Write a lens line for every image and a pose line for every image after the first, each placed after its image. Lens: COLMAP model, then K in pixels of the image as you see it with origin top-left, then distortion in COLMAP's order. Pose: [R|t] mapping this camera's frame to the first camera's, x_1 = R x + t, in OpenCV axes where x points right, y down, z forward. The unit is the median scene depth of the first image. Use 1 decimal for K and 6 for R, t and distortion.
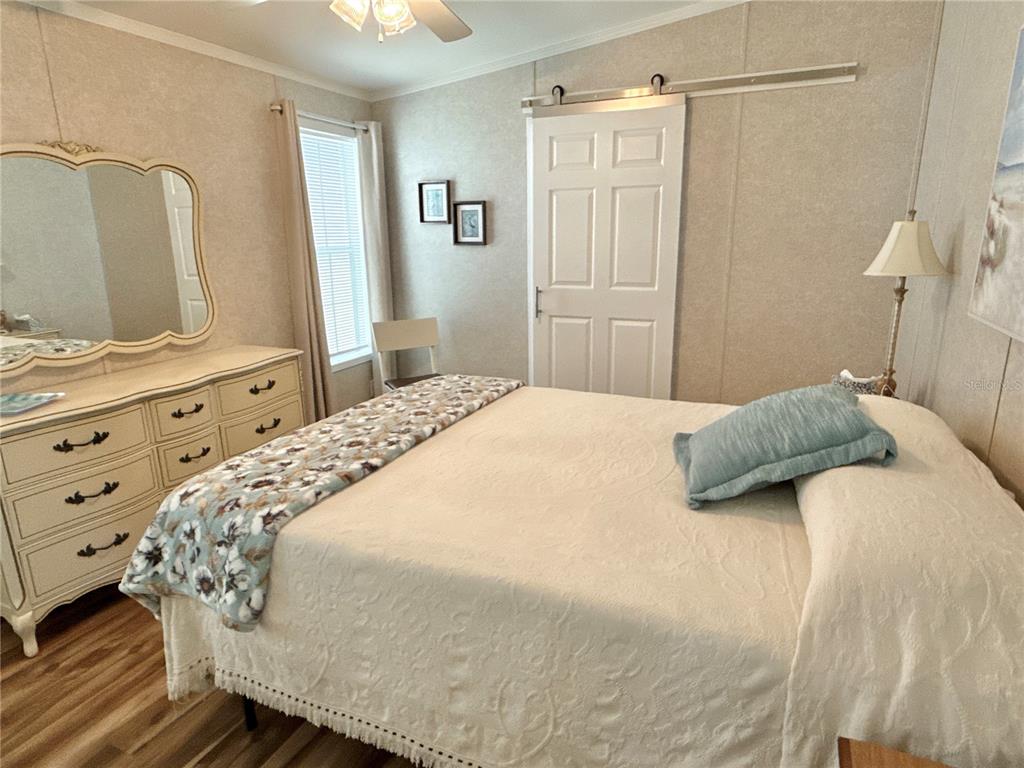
lens RADIAL K [[605.6, 0, 508.5], [0, 605.6, 382.7], [0, 0, 1]] dist [0.002597, -0.004108]
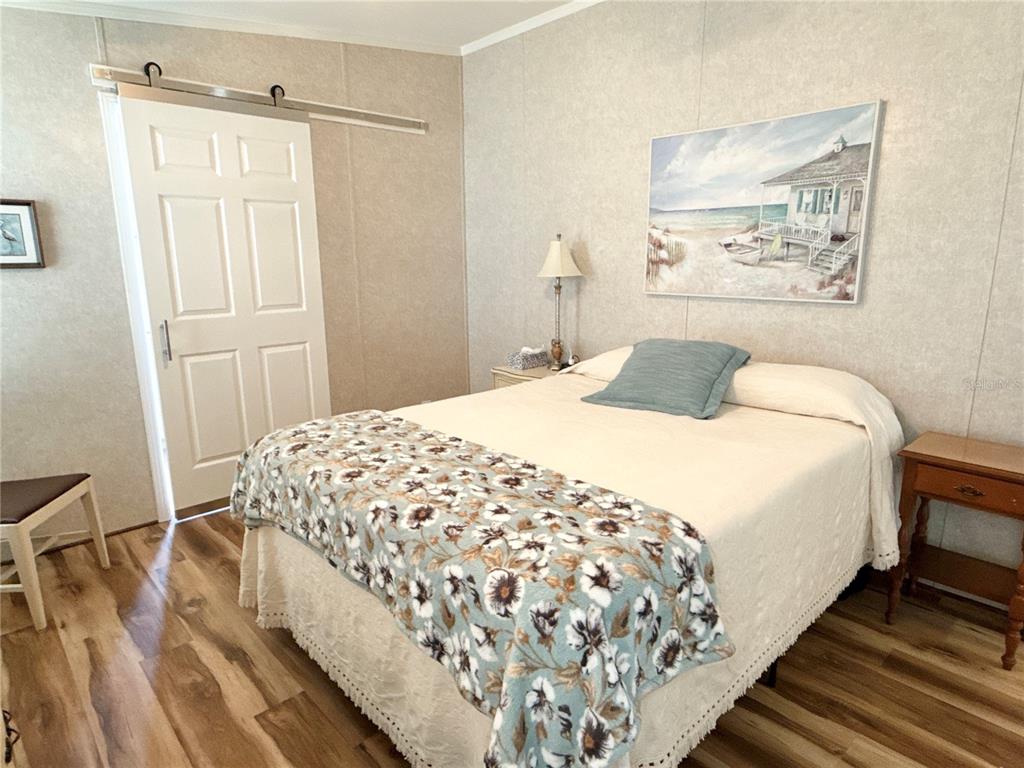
lens RADIAL K [[605.6, 0, 507.9], [0, 605.6, 385.6], [0, 0, 1]] dist [0.002597, -0.004108]
pose [[0.388051, -0.185711, 0.902733, -0.734688], [0.230083, 0.967995, 0.100232, -0.084647], [-0.892456, 0.168809, 0.418361, 0.468551]]
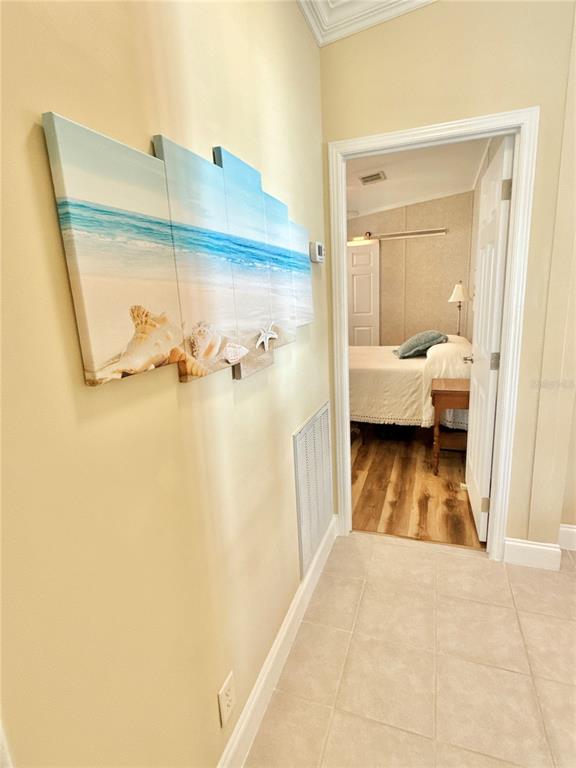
lens RADIAL K [[400.1, 0, 288.7], [0, 400.1, 388.2], [0, 0, 1]] dist [0.000254, -0.000039]
pose [[0.996586, -0.057375, 0.059360, -0.341359], [0.058951, 0.997944, -0.025137, 0.242560], [-0.057796, 0.028551, 0.997920, -0.899317]]
